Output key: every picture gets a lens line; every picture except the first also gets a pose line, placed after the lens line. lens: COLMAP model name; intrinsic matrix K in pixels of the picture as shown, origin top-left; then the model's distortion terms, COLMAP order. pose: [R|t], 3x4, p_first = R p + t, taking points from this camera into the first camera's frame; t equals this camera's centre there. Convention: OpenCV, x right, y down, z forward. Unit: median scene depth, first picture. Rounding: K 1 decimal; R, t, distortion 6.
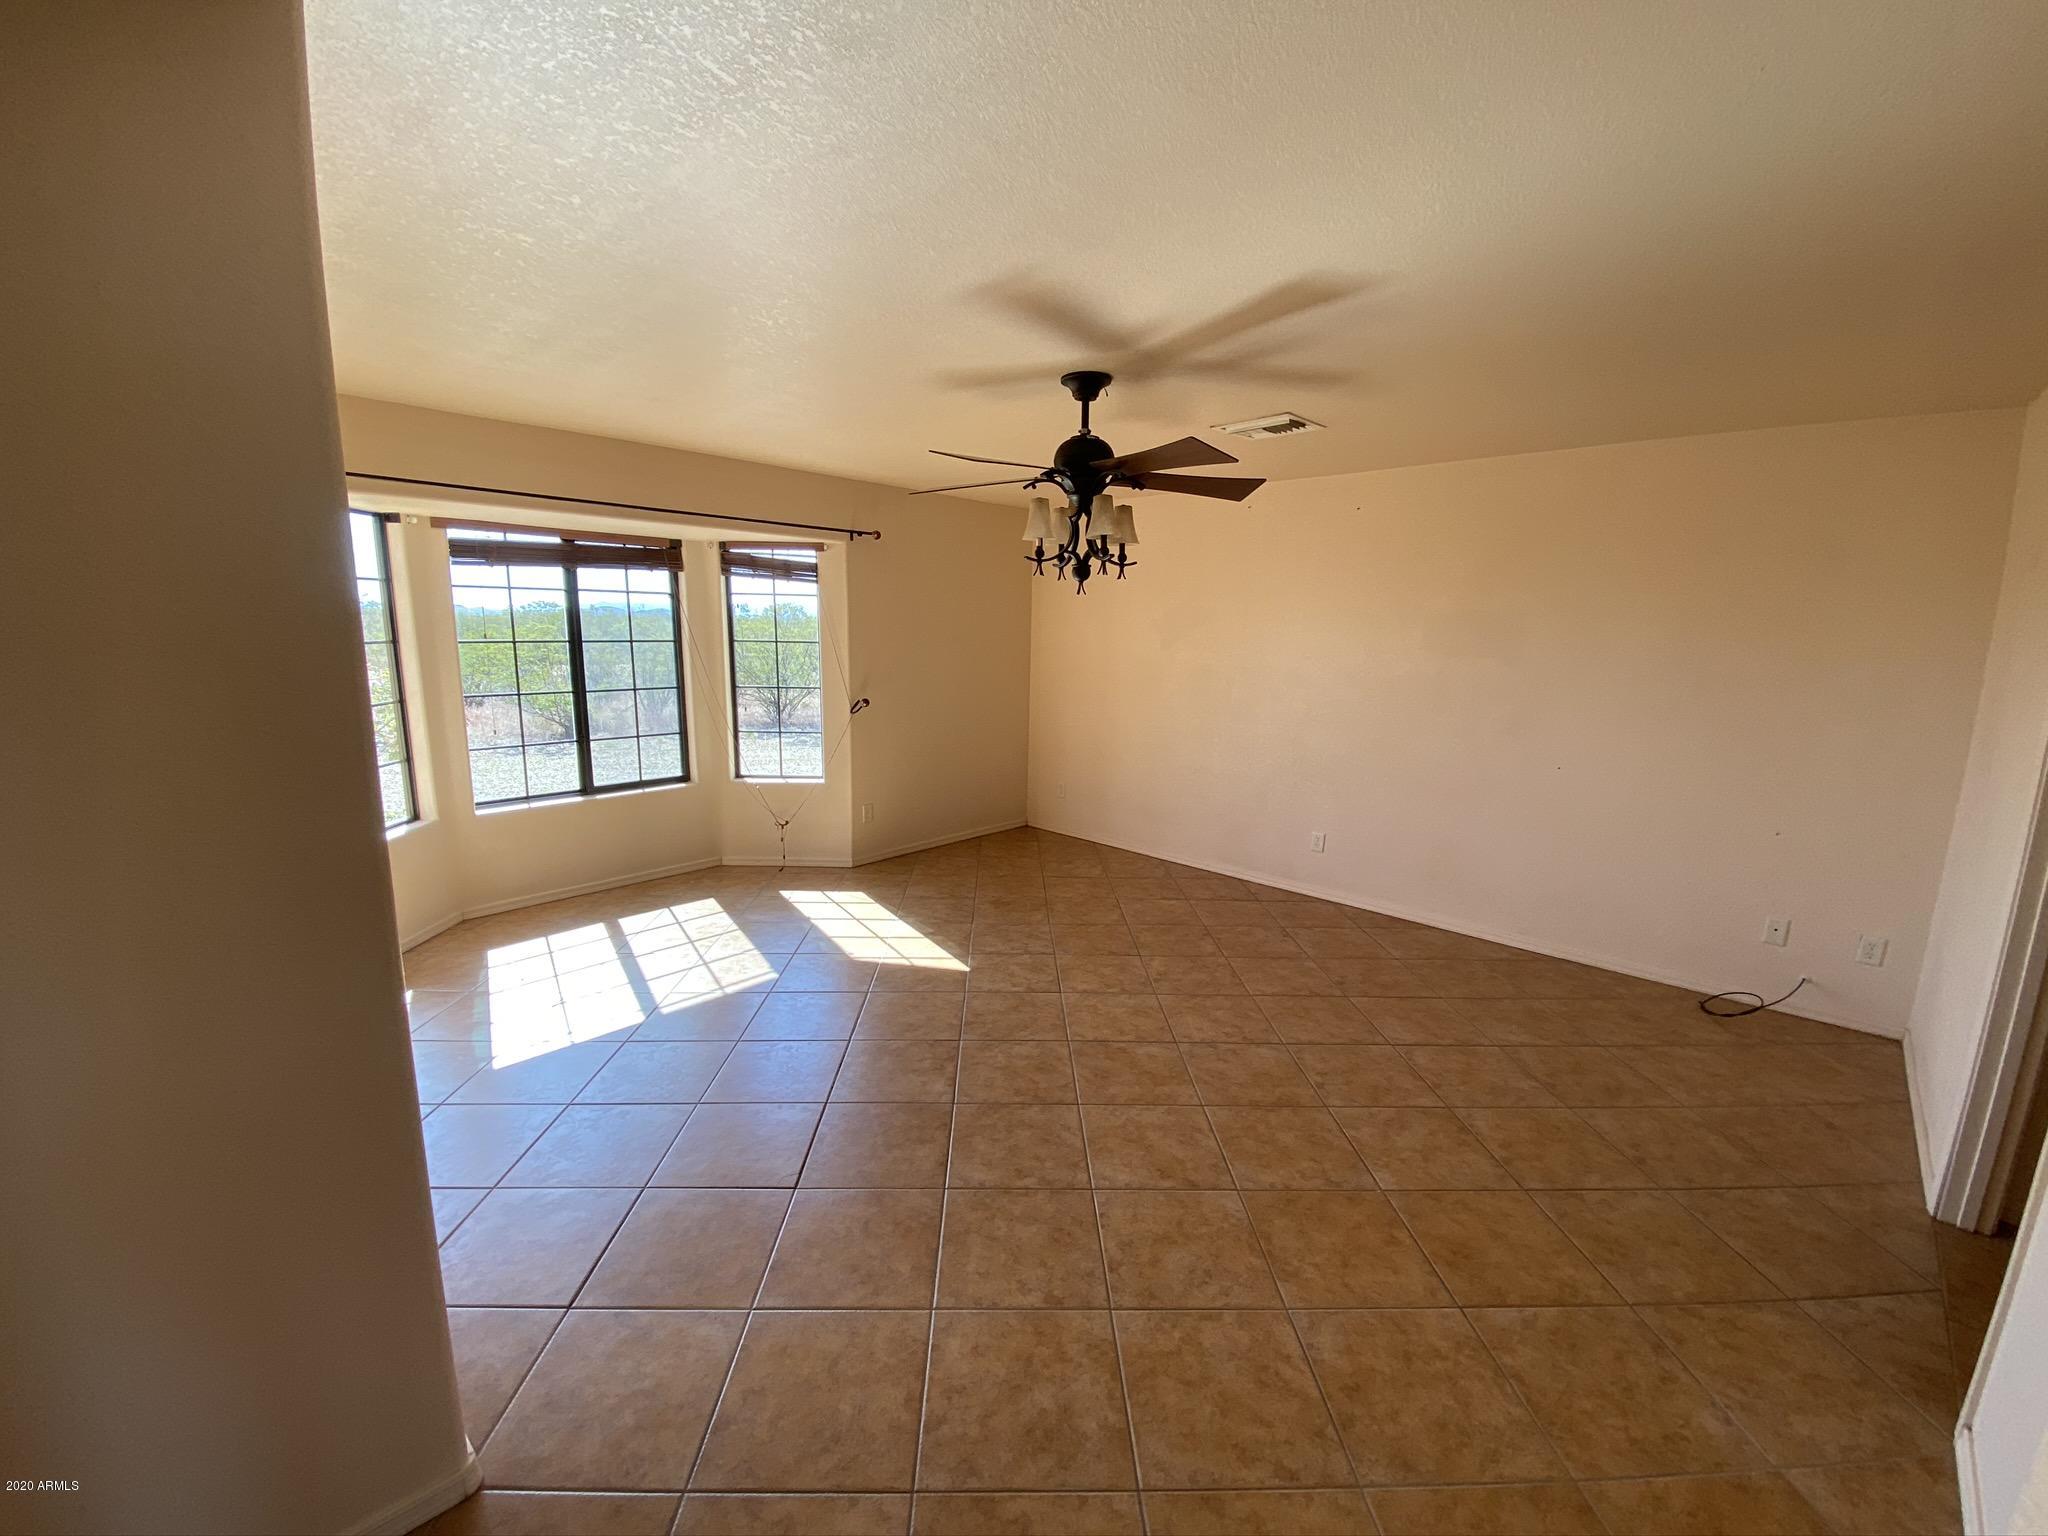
lens RADIAL K [[809.7, 0, 1024.0], [0, 809.7, 768.0], [0, 0, 1]] dist [0.013252, -0.013119]
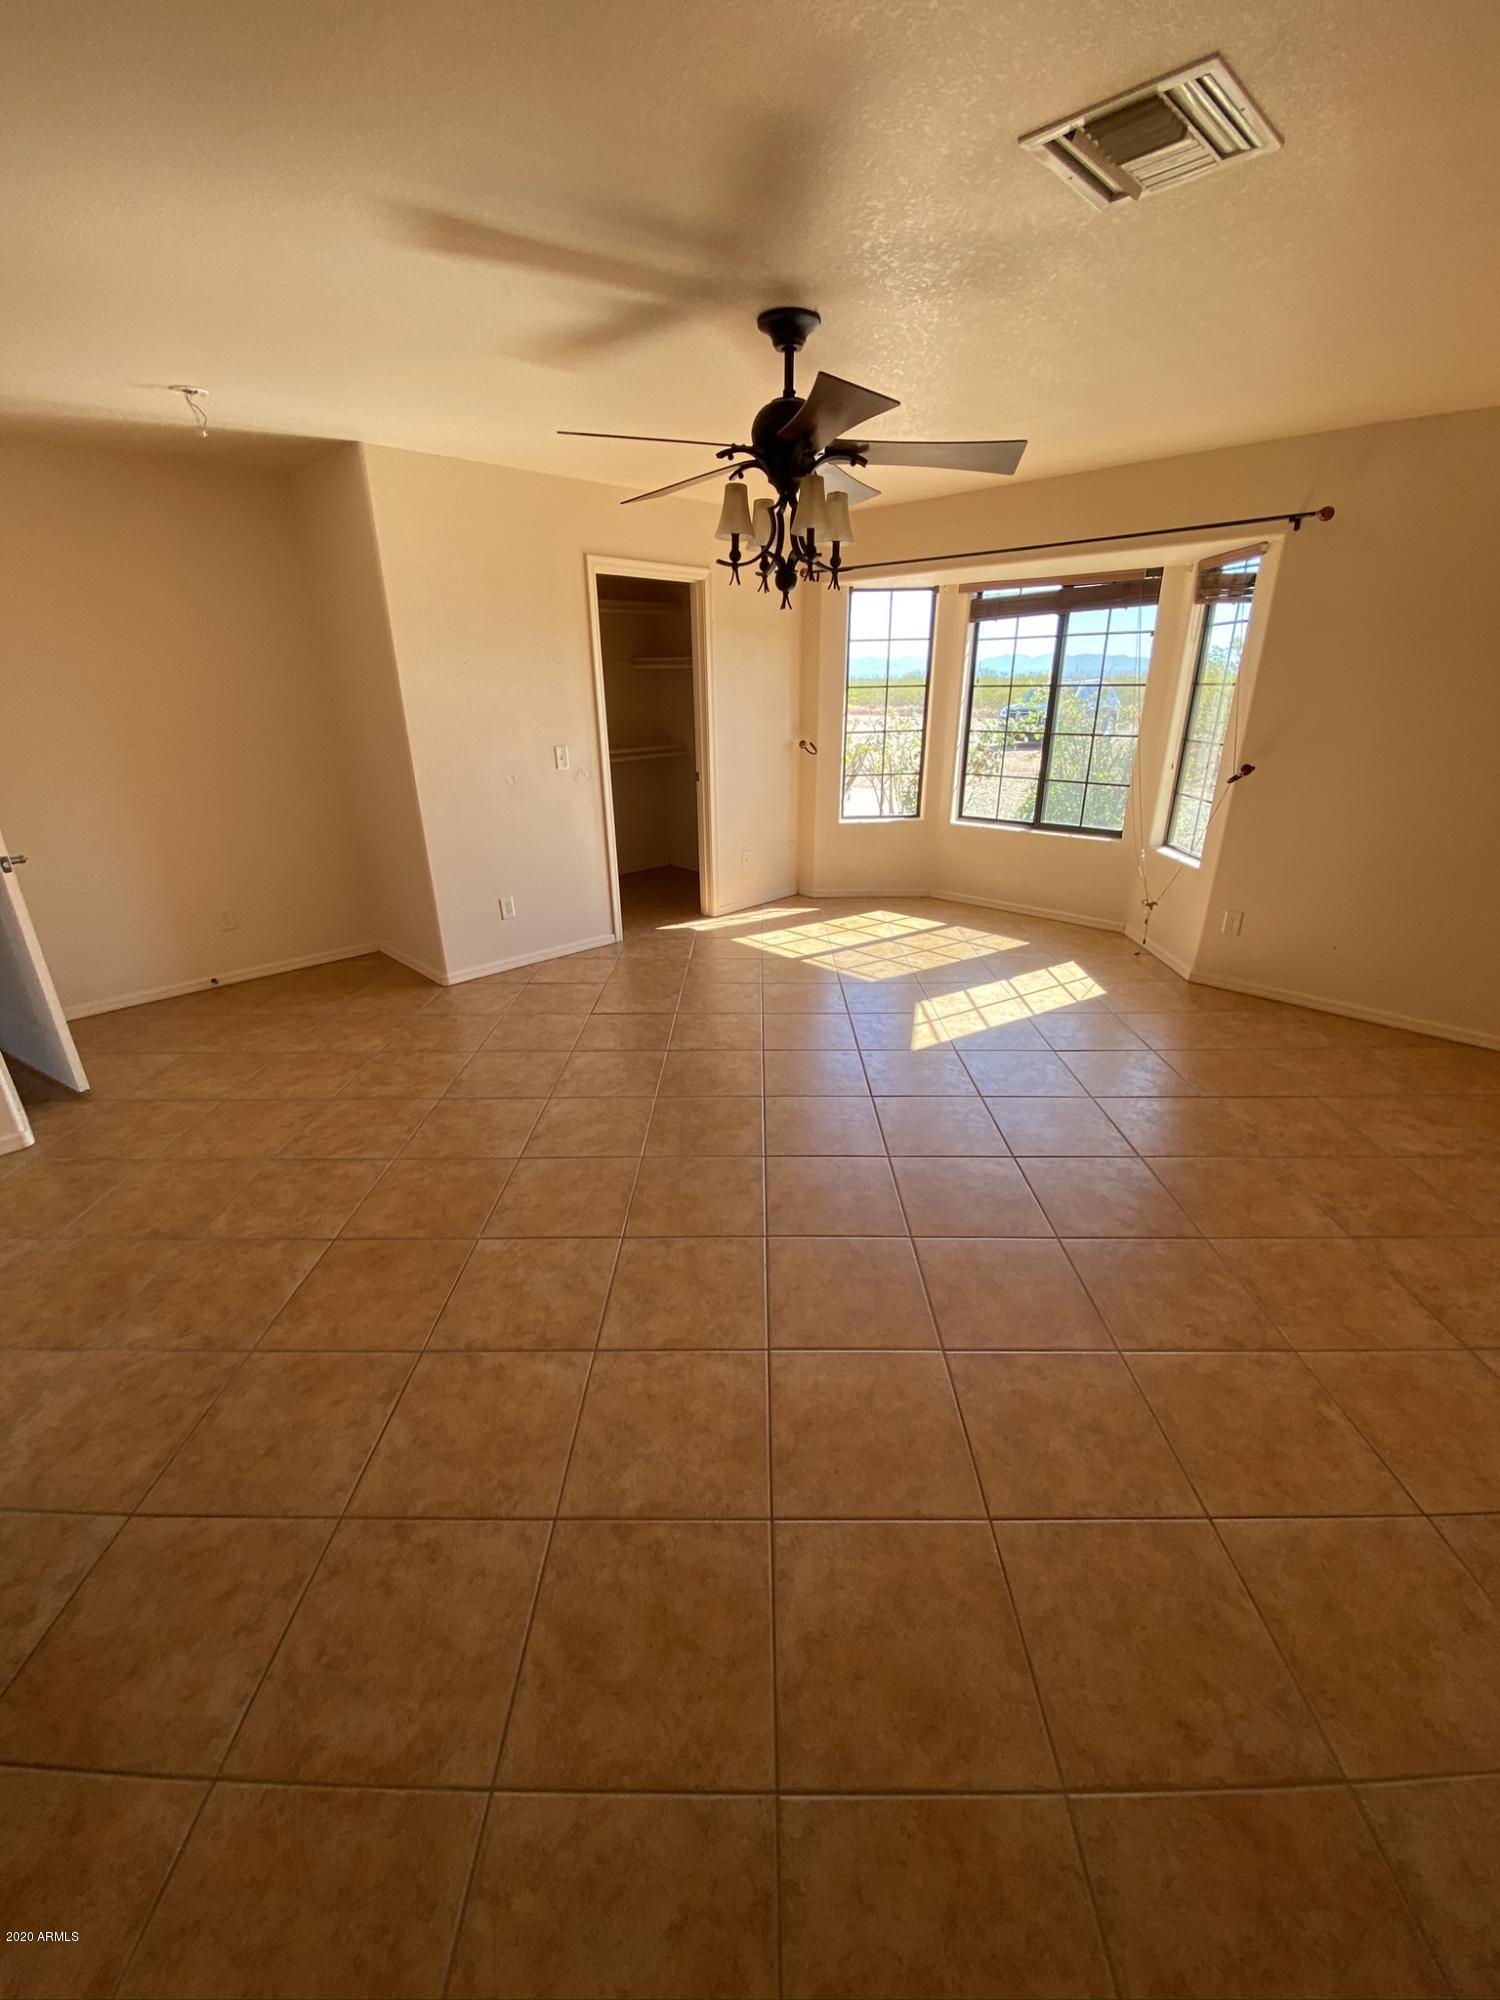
lens RADIAL K [[790.8, 0, 750.0], [0, 790.8, 1000.0], [0, 0, 1]] dist [0.013252, -0.013119]
pose [[-0.011844, 0.360733, -0.932594, 0.755257], [-0.170033, 0.918350, 0.357382, -0.096951], [0.985367, 0.162805, 0.050460, 0.749184]]
